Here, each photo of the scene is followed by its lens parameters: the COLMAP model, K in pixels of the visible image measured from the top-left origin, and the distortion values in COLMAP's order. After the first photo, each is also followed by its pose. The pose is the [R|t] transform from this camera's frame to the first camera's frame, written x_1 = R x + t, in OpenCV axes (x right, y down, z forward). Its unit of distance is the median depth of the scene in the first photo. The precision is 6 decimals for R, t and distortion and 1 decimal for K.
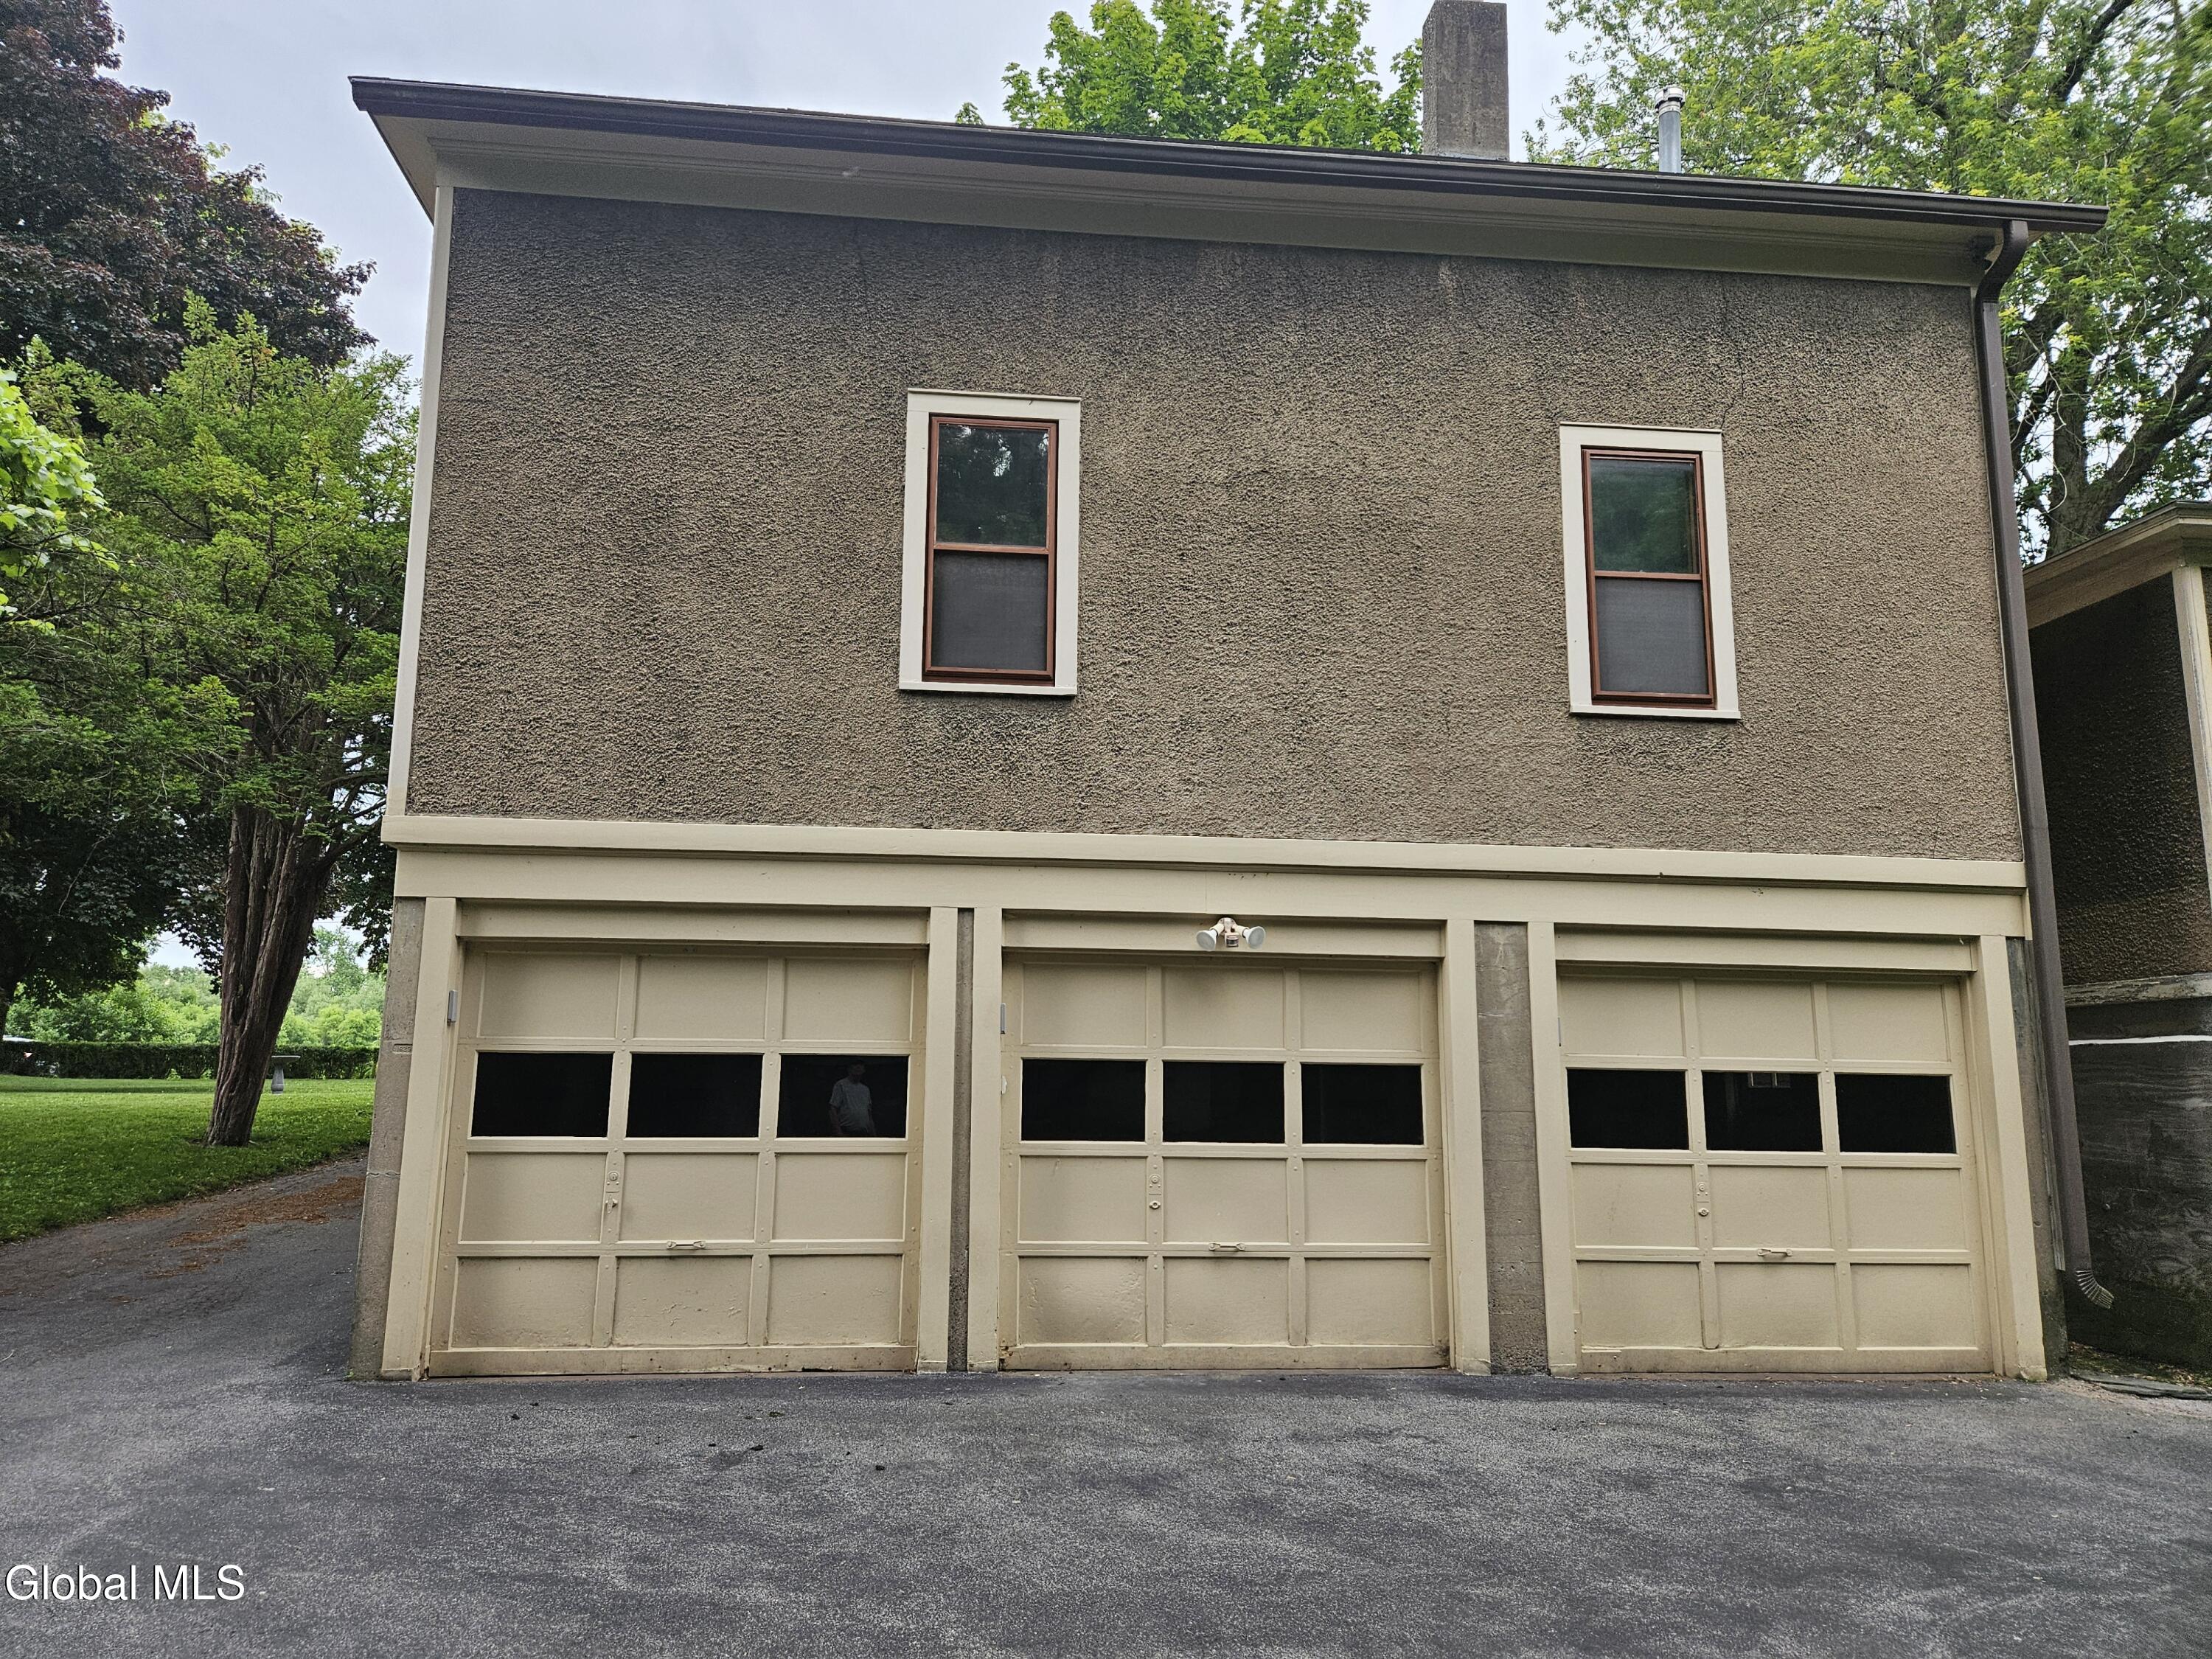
lens RADIAL K [[1429.2, 0, 1023.1], [0, 1429.2, 822.0], [0, 0, 1]] dist [0.081520, -0.067438]
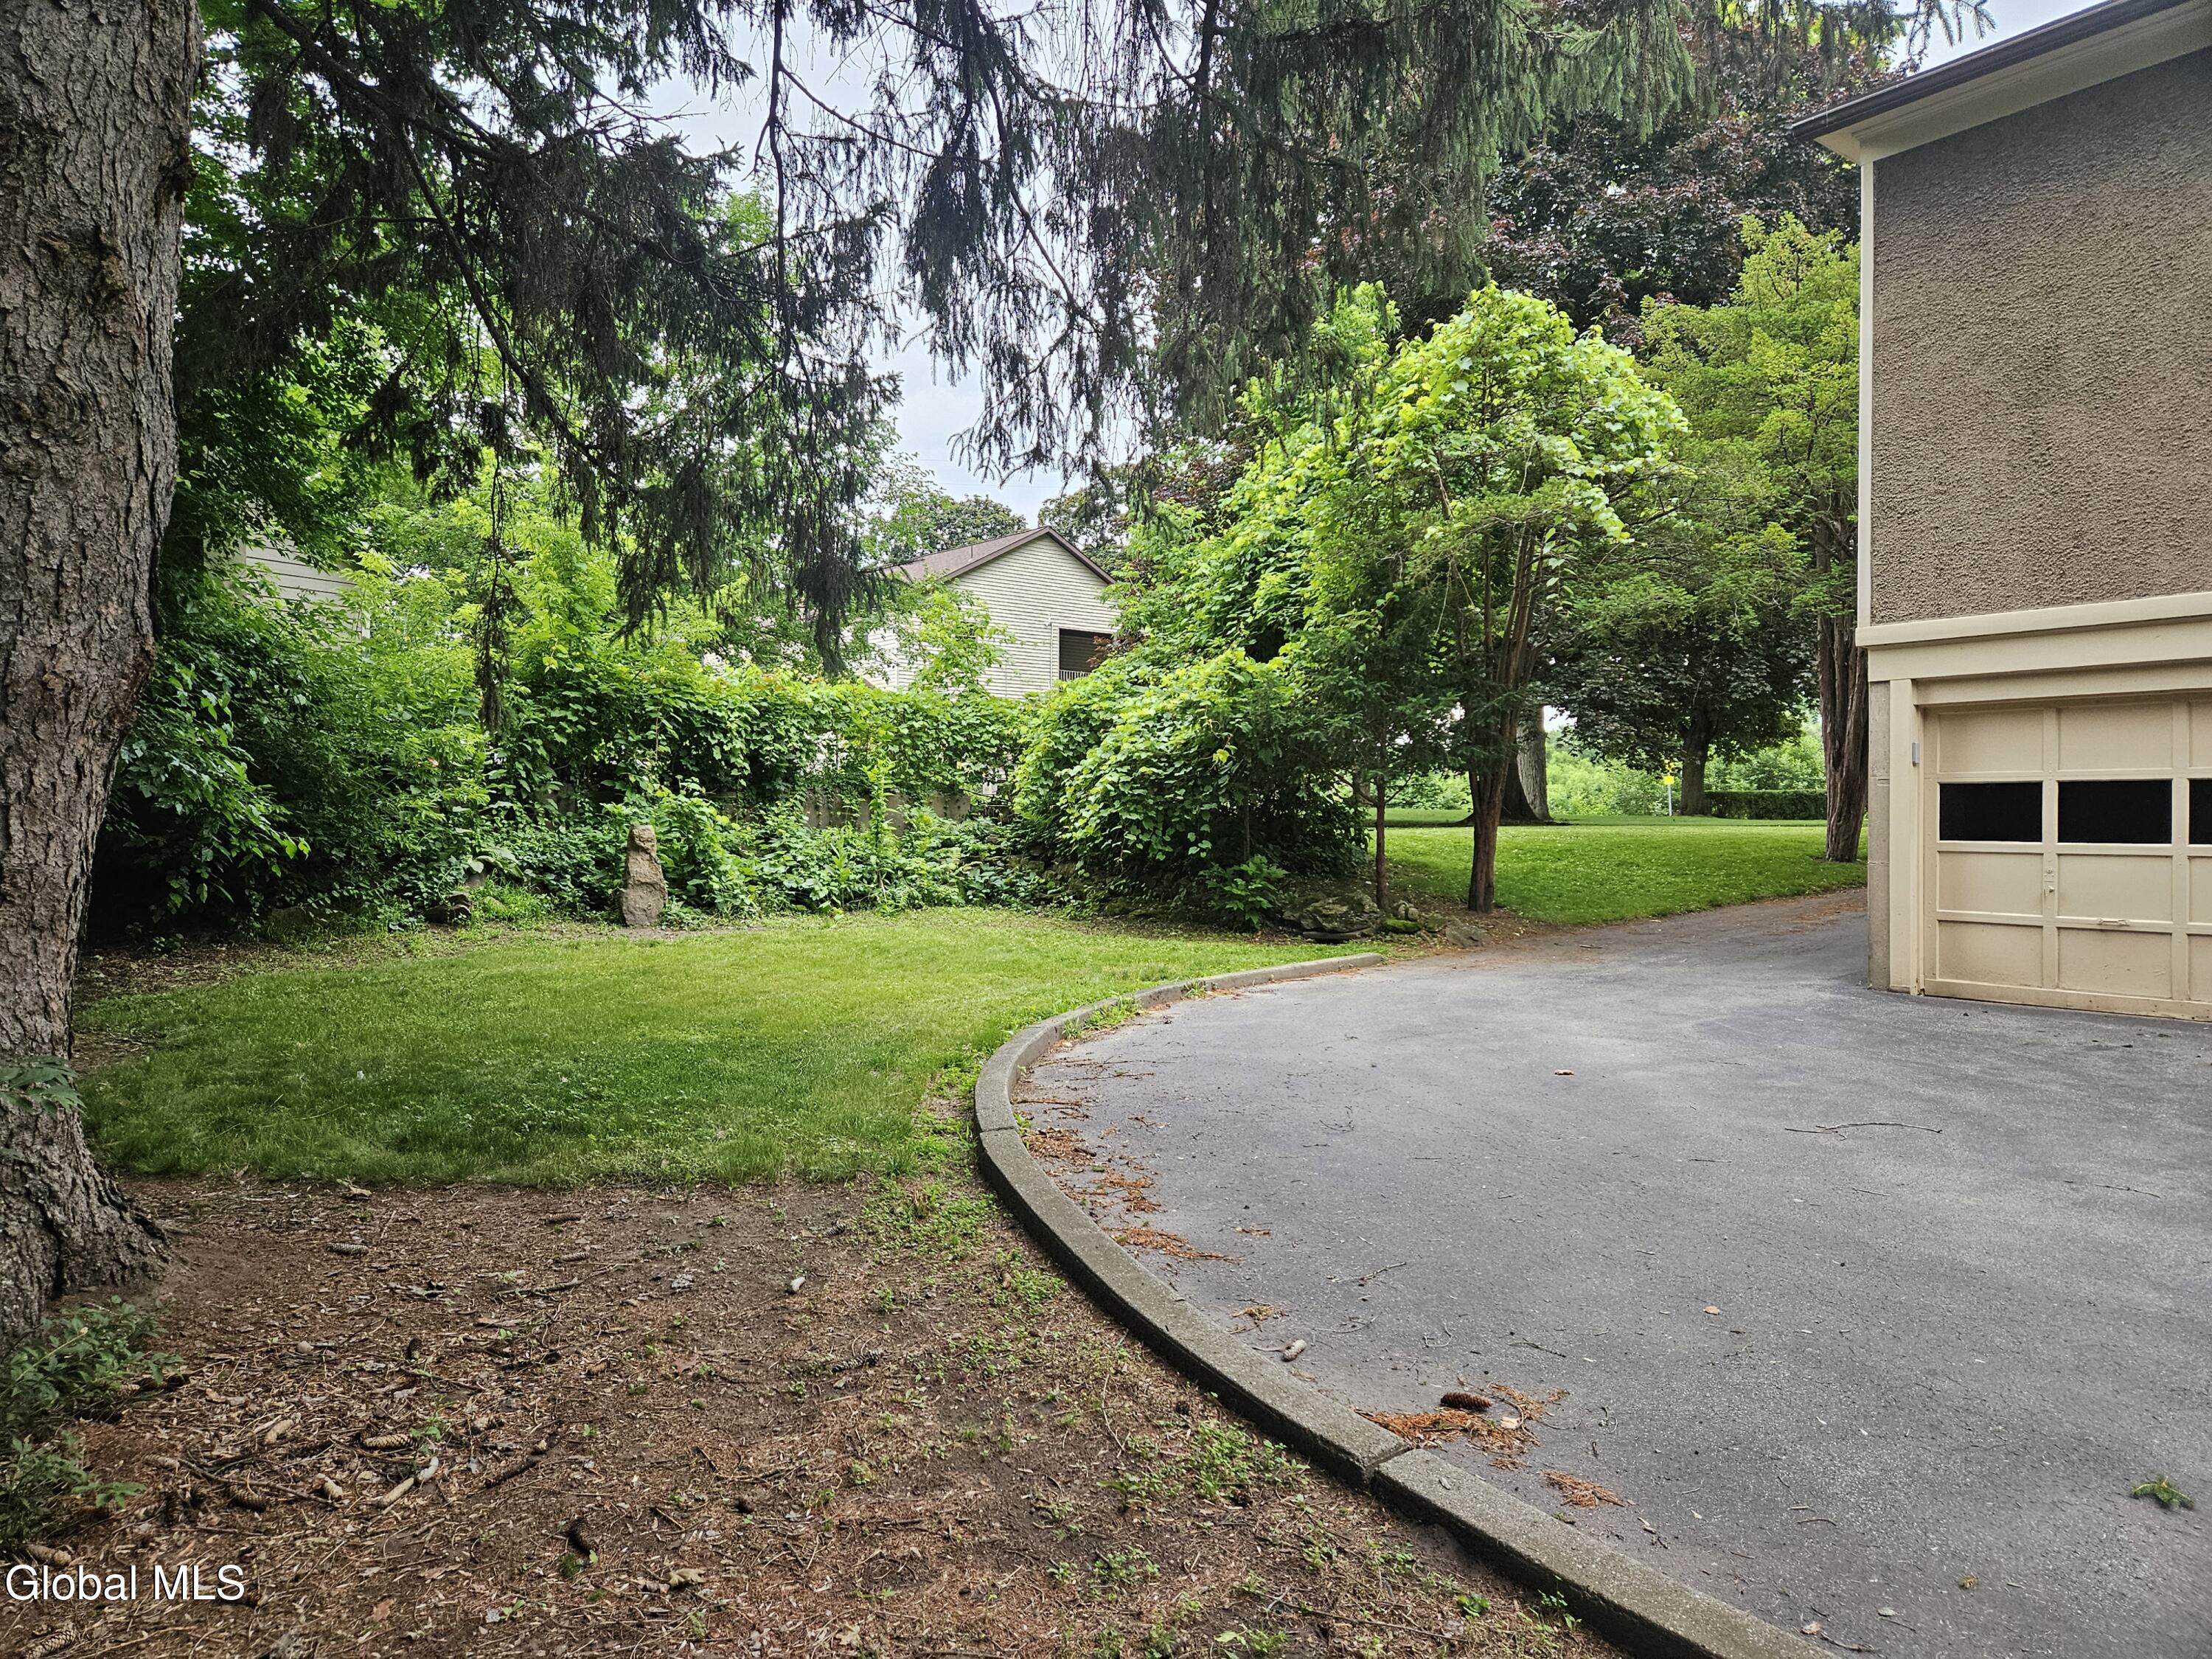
lens RADIAL K [[1484.3, 0, 1094.7], [0, 1484.3, 839.4], [0, 0, 1]] dist [0.083430, -0.082011]
pose [[0.537708, 0.000209, -0.843131, 0.406935], [0.152298, 0.983526, 0.097371, -0.055772], [0.829262, -0.180764, 0.528818, -0.465149]]
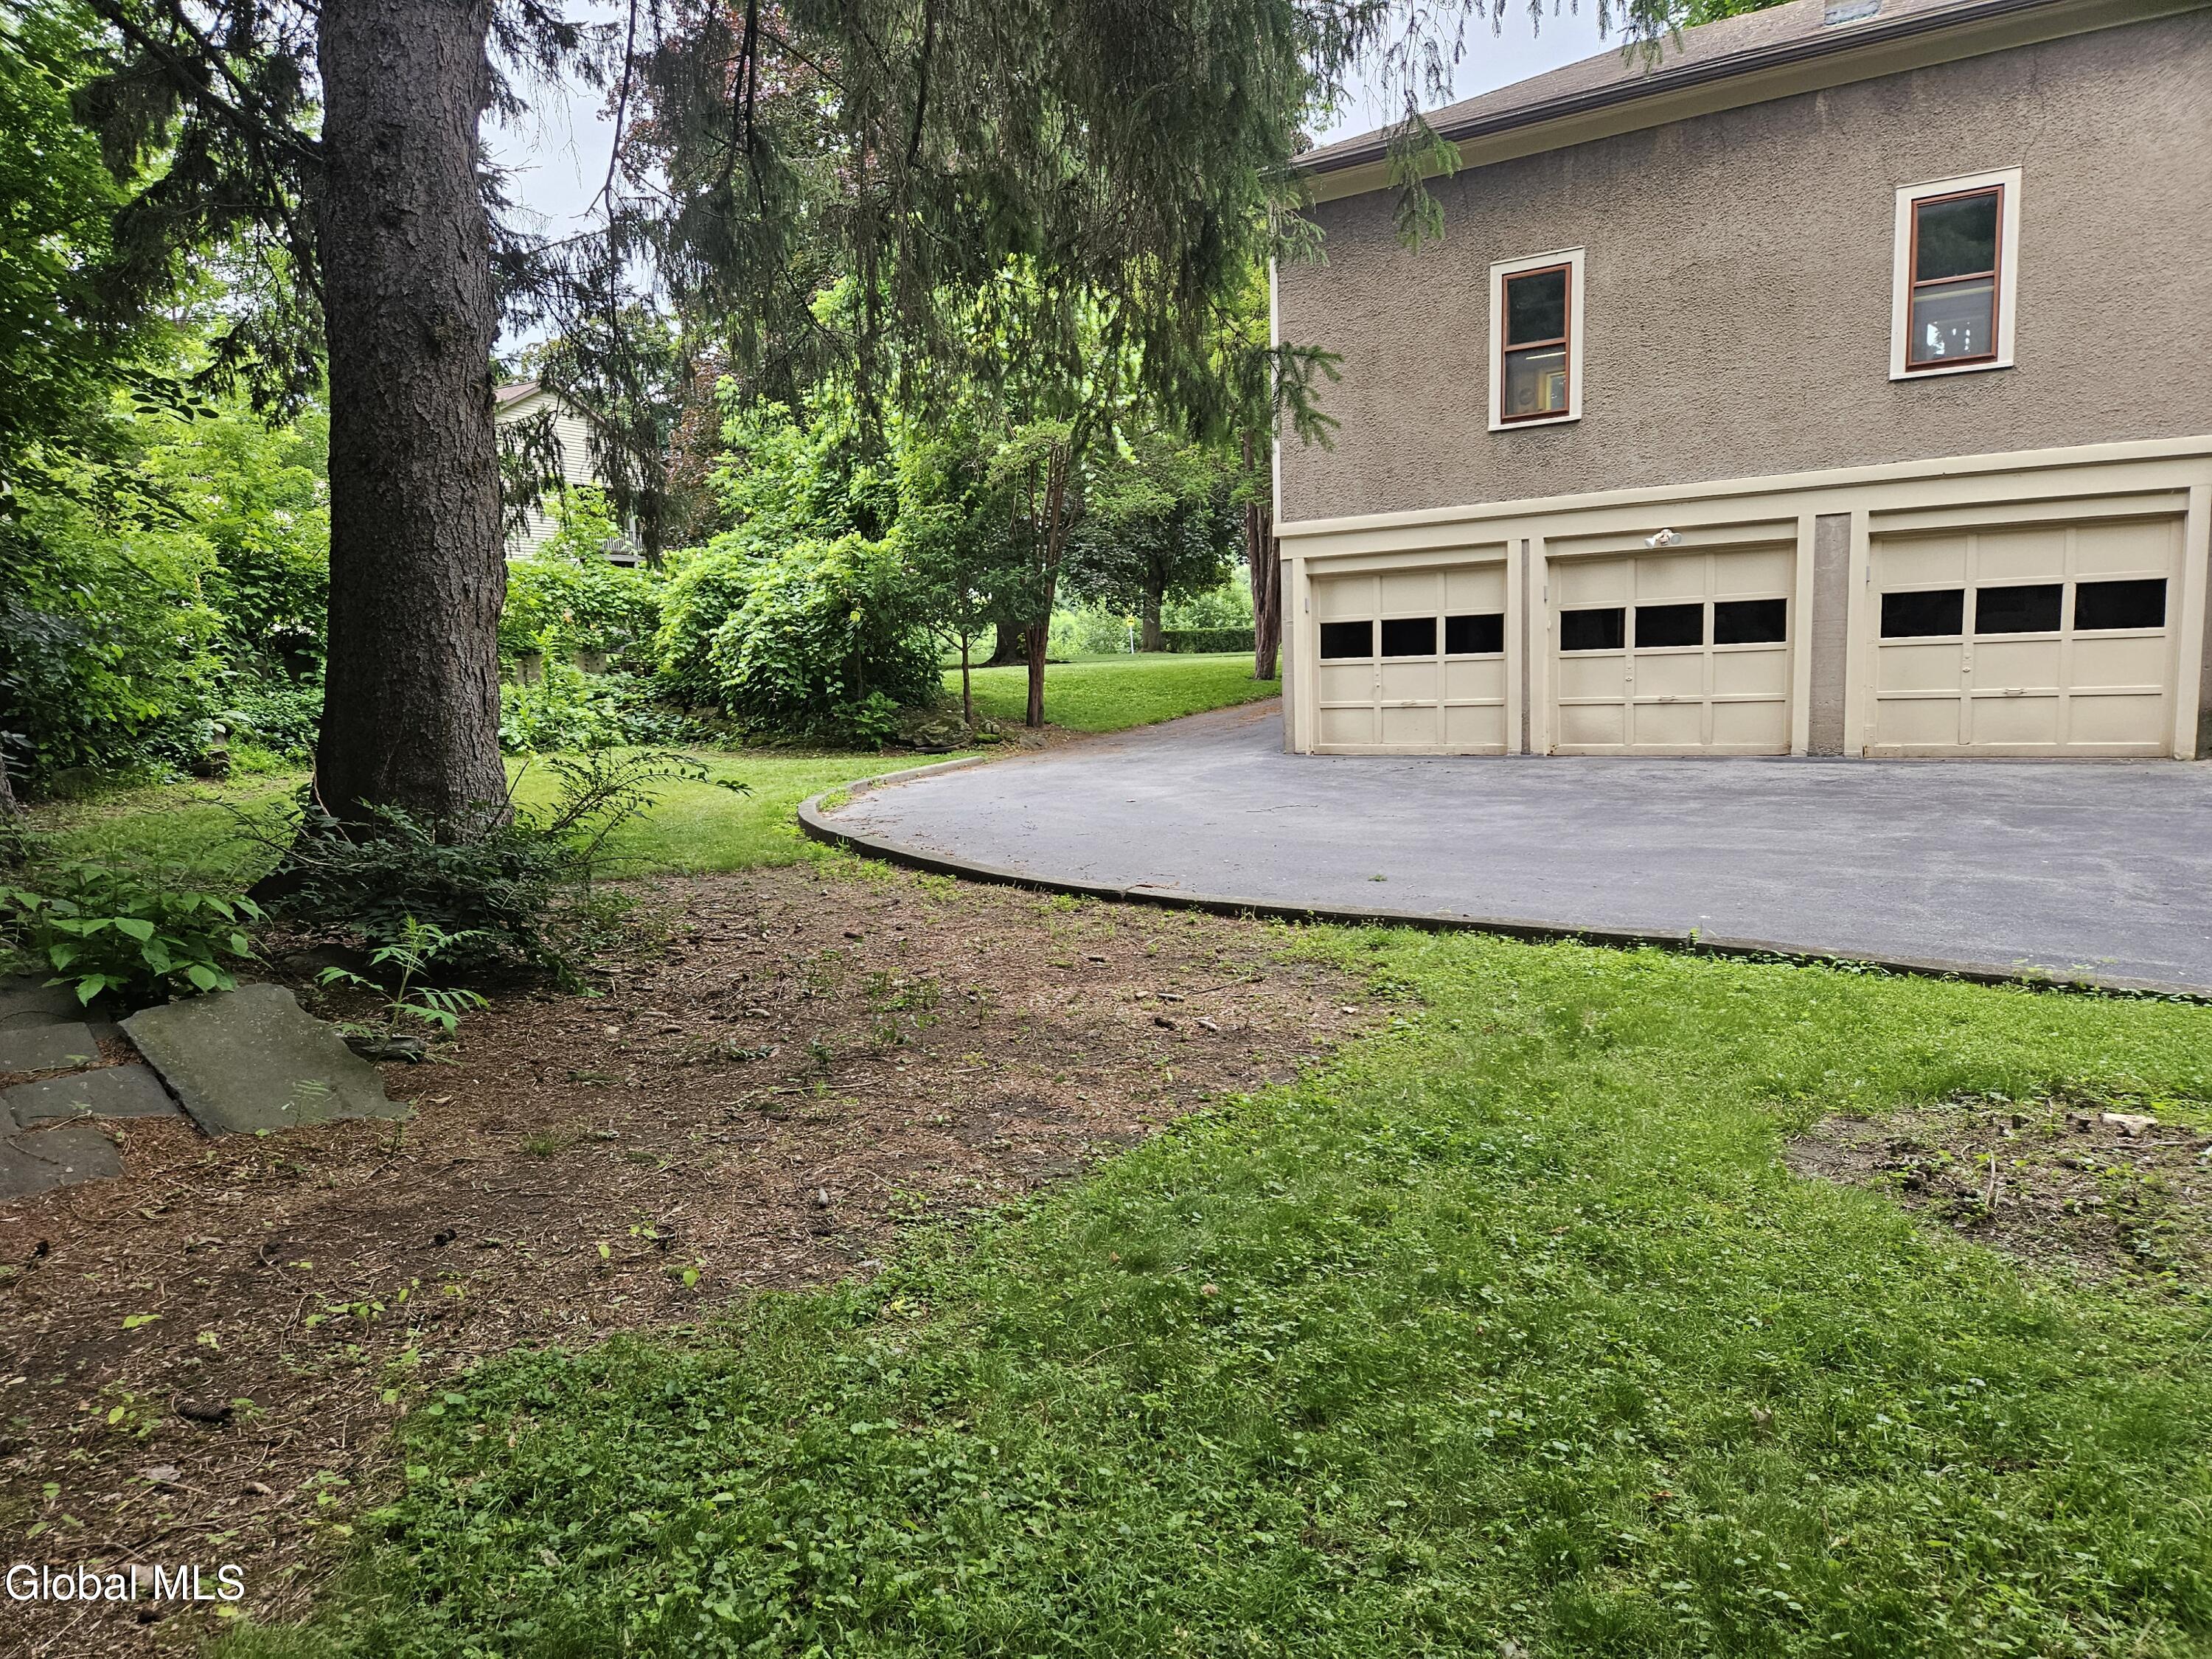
lens RADIAL K [[1520.8, 0, 1069.0], [0, 1520.8, 945.8], [0, 0, 1]] dist [0.065106, -0.054384]
pose [[0.785811, 0.072148, -0.614244, 0.803495], [0.154518, 0.938773, 0.307943, -0.163870], [0.598854, -0.336897, 0.726550, -1.137438]]
